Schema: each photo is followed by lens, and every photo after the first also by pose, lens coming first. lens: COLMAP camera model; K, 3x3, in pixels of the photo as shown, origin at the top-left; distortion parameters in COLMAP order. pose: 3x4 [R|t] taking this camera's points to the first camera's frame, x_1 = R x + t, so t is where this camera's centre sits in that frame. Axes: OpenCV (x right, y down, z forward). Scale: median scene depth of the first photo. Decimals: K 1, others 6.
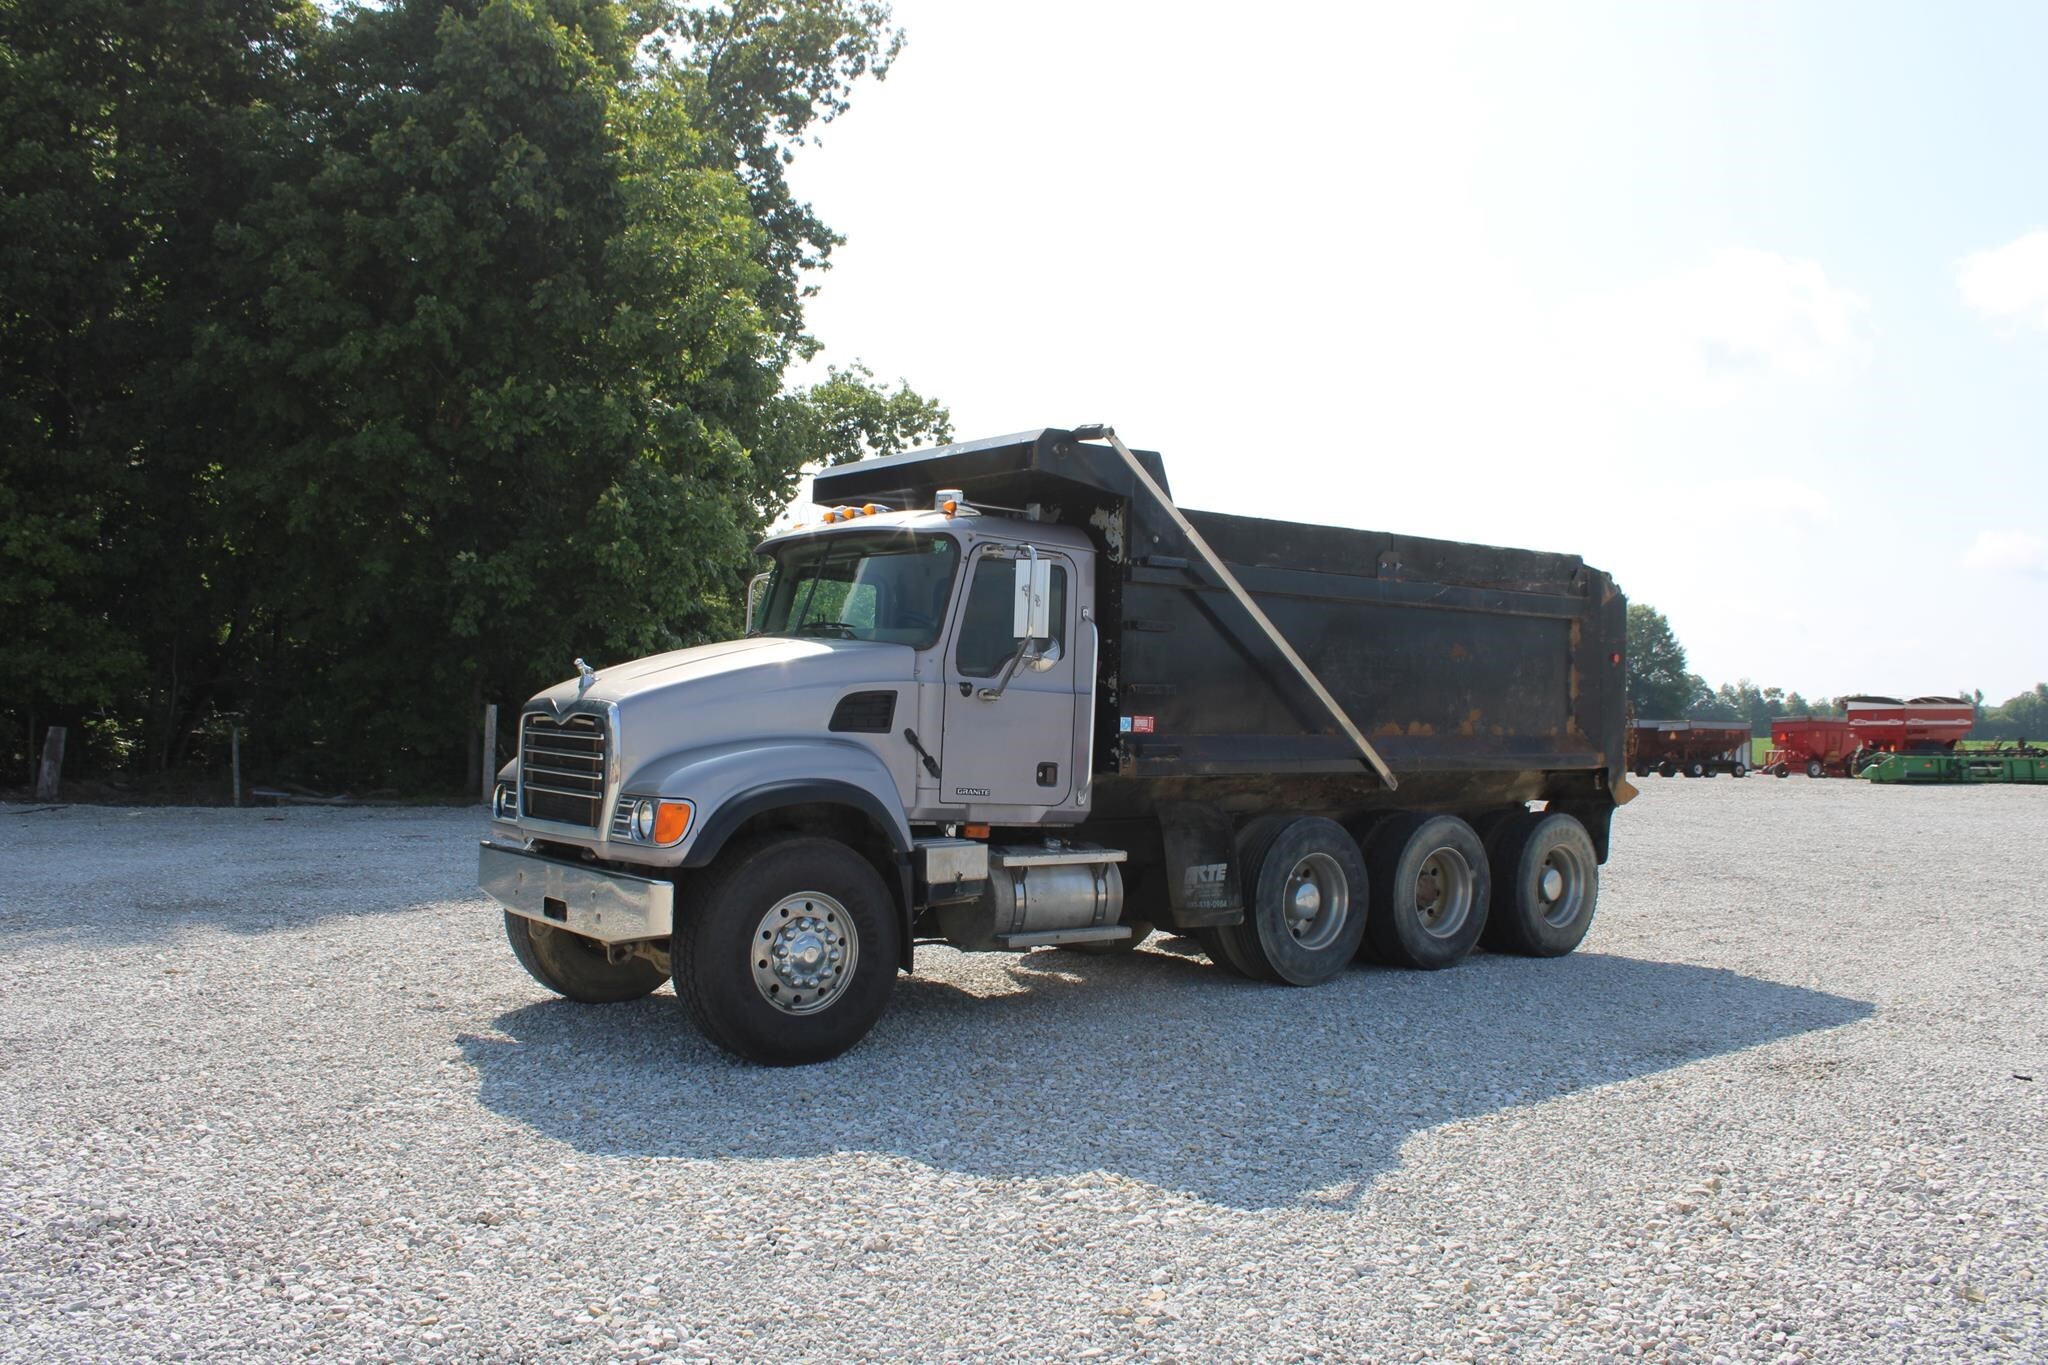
lens RADIAL K [[1719.9, 0, 1022.8], [0, 1719.9, 671.8], [0, 0, 1]] dist [-0.085137, 0.017430]
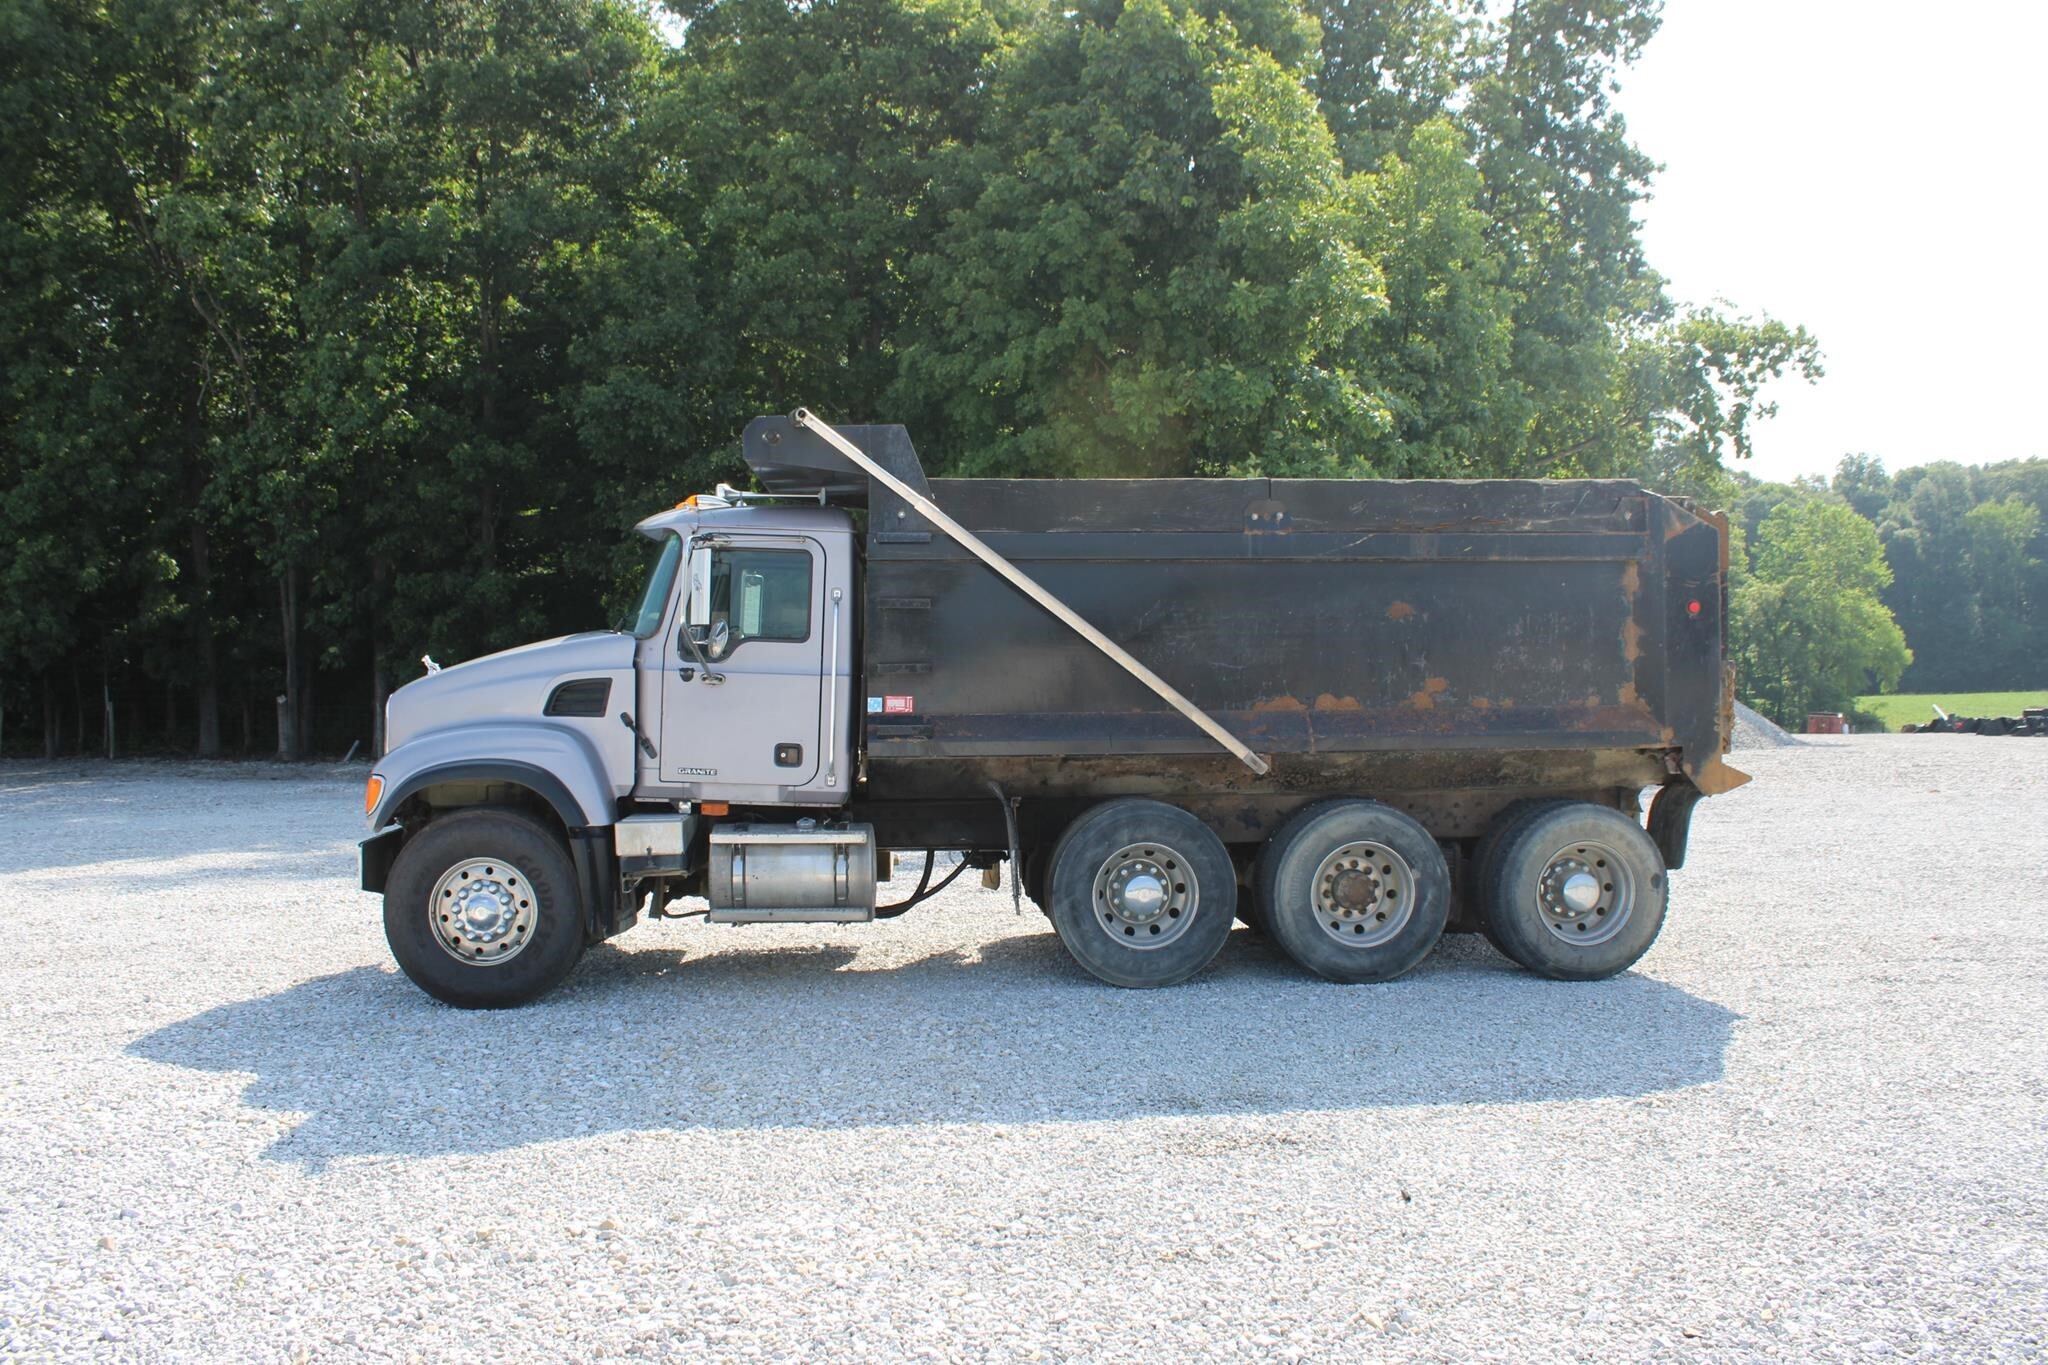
lens RADIAL K [[1778.5, 0, 1024.0], [0, 1778.5, 682.5], [0, 0, 1]] dist [-0.133193, 0.005877]
pose [[0.824919, -0.020795, -0.564868, 0.662854], [0.033544, 0.999363, 0.012197, 0.007895], [0.564255, -0.029009, 0.825091, 0.196583]]
